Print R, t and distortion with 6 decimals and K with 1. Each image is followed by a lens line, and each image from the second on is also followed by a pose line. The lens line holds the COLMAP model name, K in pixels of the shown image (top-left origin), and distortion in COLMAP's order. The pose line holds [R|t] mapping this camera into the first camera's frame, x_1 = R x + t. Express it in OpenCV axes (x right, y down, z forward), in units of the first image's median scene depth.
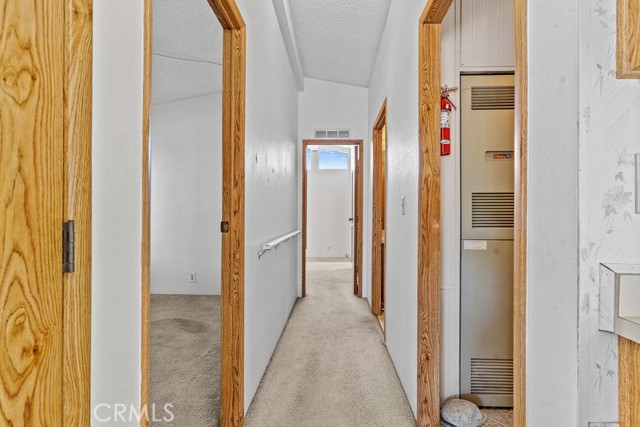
lens RADIAL K [[311.7, 0, 319.6], [0, 311.7, 214.0], [0, 0, 1]] dist [0.003050, -0.001766]
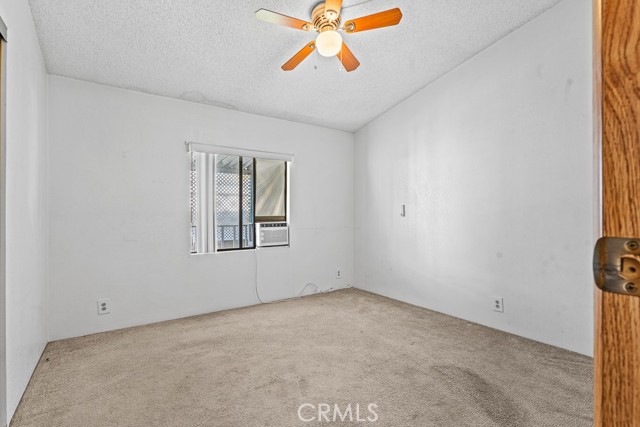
lens RADIAL K [[311.7, 0, 318.4], [0, 311.7, 215.1], [0, 0, 1]] dist [0.003050, -0.001766]
pose [[0.603805, -0.011162, -0.797054, -0.122219], [0.009585, 0.999931, -0.006742, 0.004606], [0.797075, -0.003569, 0.603870, 0.343967]]
